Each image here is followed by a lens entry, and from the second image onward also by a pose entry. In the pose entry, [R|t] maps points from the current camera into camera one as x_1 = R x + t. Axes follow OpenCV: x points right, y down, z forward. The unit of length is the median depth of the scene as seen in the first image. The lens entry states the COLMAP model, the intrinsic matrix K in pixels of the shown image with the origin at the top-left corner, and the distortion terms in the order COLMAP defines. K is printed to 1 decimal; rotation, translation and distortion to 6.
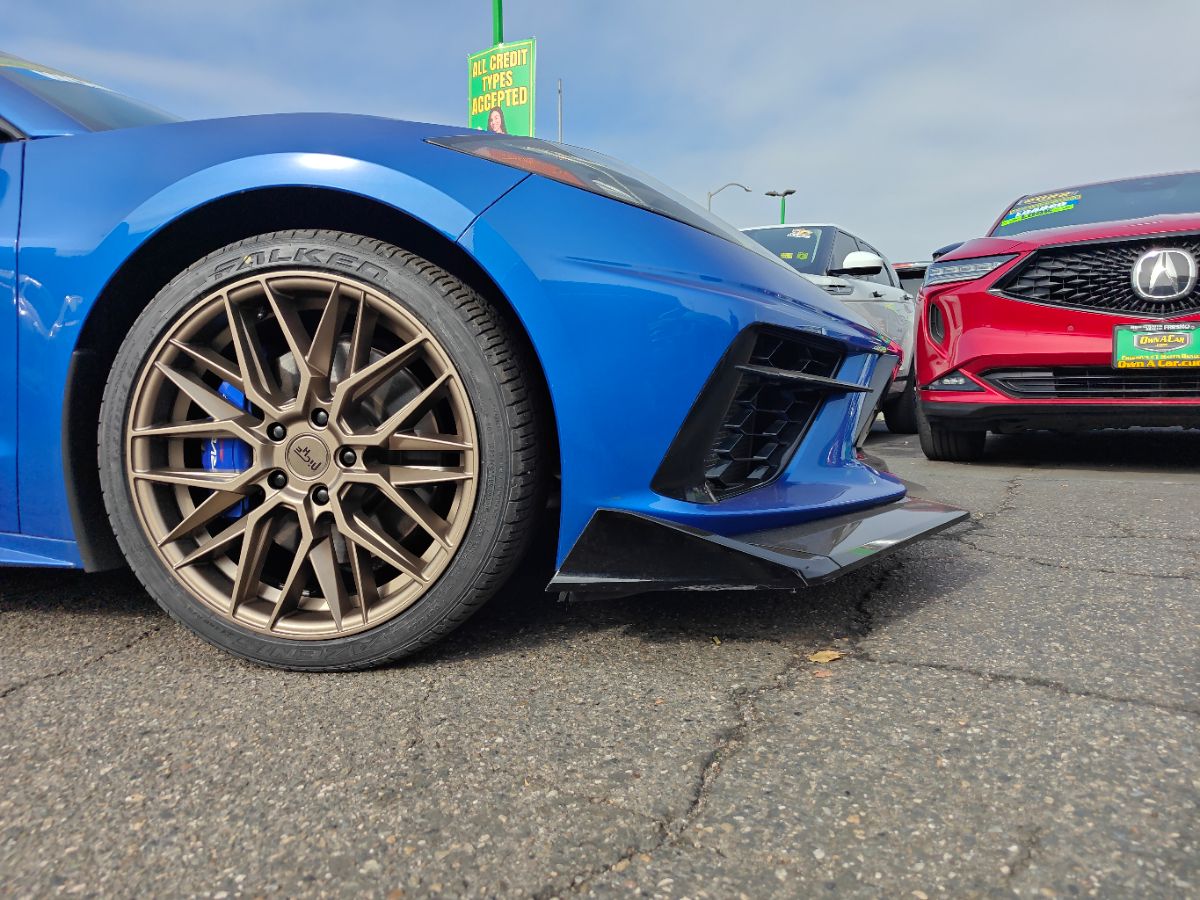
lens RADIAL K [[807.8, 0, 602.6], [0, 807.8, 453.3], [0, 0, 1]] dist [0.054847, -0.051028]
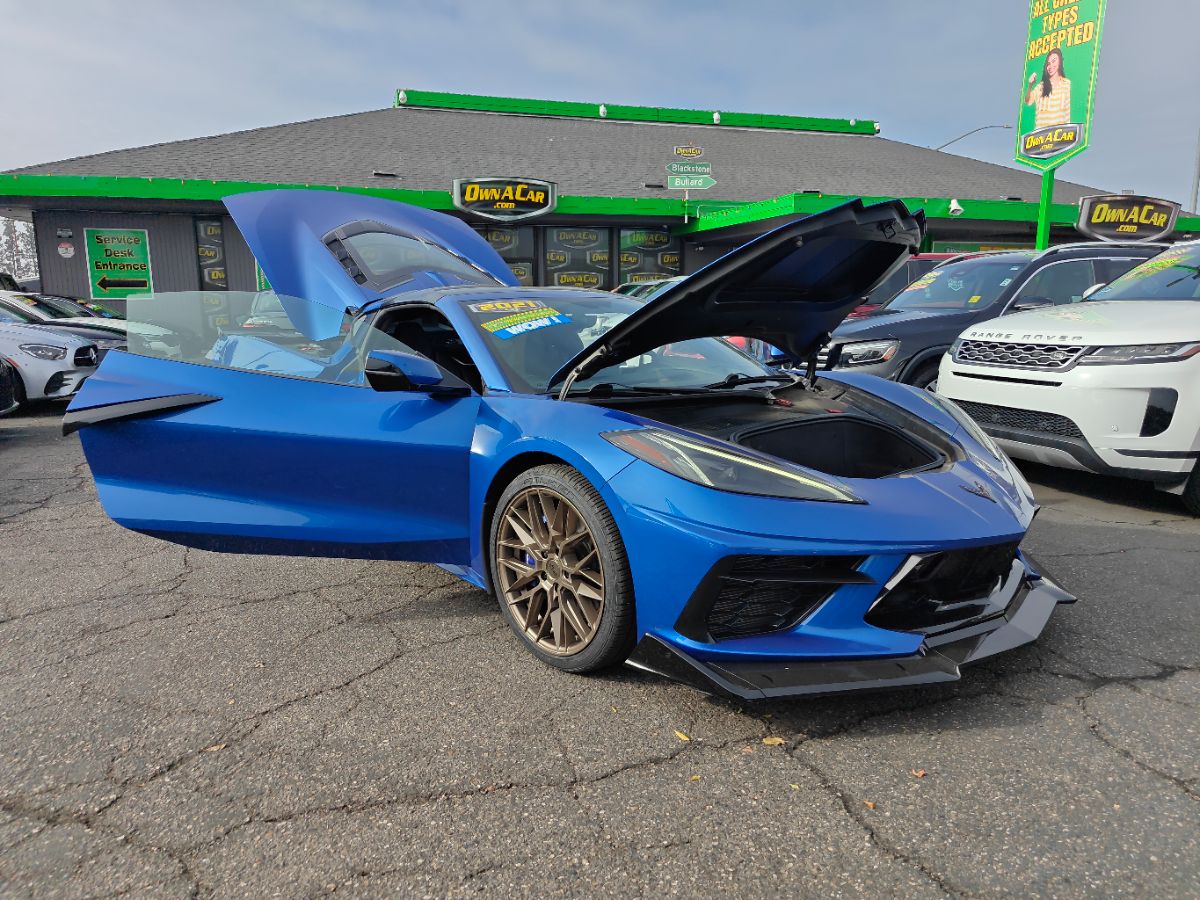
lens RADIAL K [[808.3, 0, 600.0], [0, 808.3, 450.0], [0, 0, 1]] dist [0.058792, -0.061757]
pose [[0.771691, 0.116991, -0.625145, 0.904858], [-0.057362, 0.991733, 0.114787, -0.490866], [0.633406, -0.052721, 0.772022, -0.489159]]
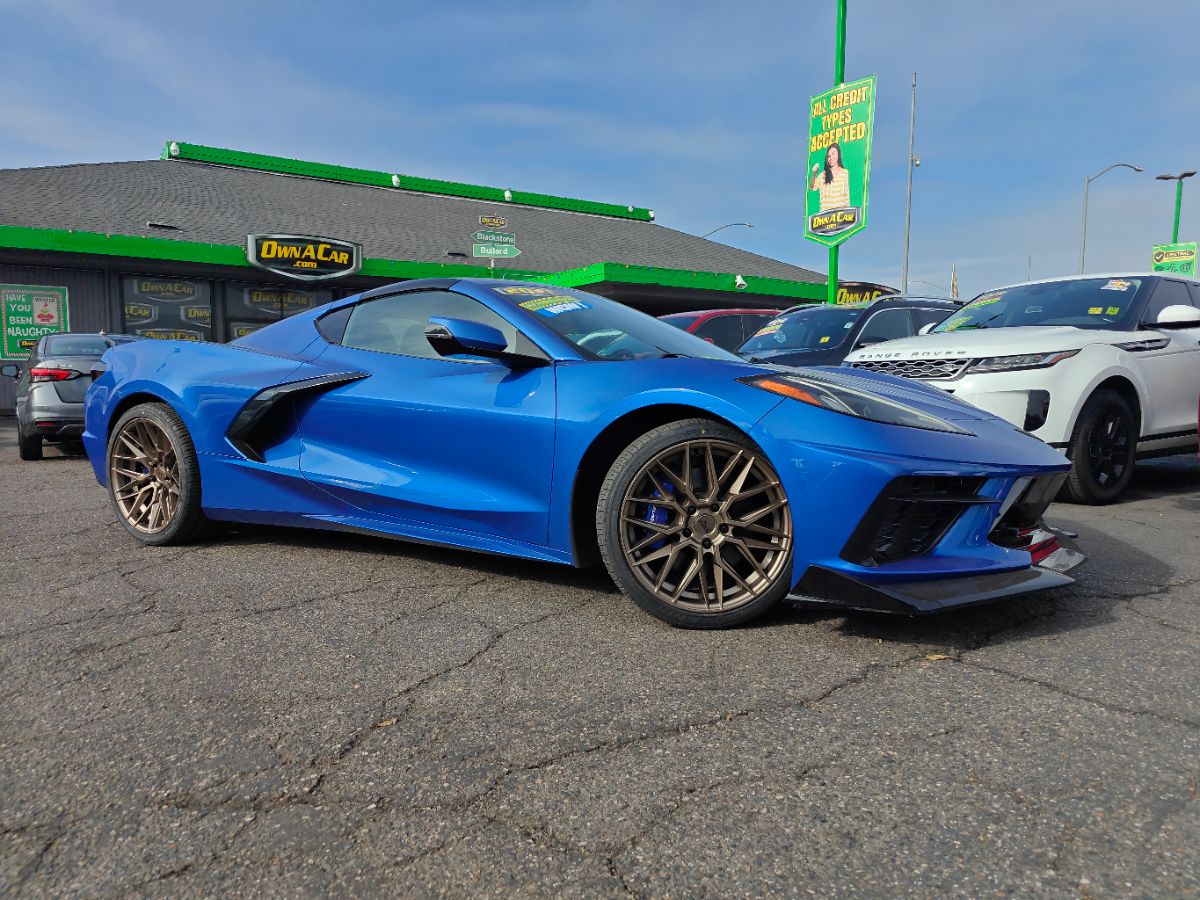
lens RADIAL K [[804.4, 0, 600.7], [0, 804.4, 467.2], [0, 0, 1]] dist [0.016864, 0.001618]
pose [[0.917252, 0.047583, -0.395455, 0.244732], [-0.039653, 0.998815, 0.028207, -0.171812], [0.396329, -0.010192, 0.918052, -0.860391]]
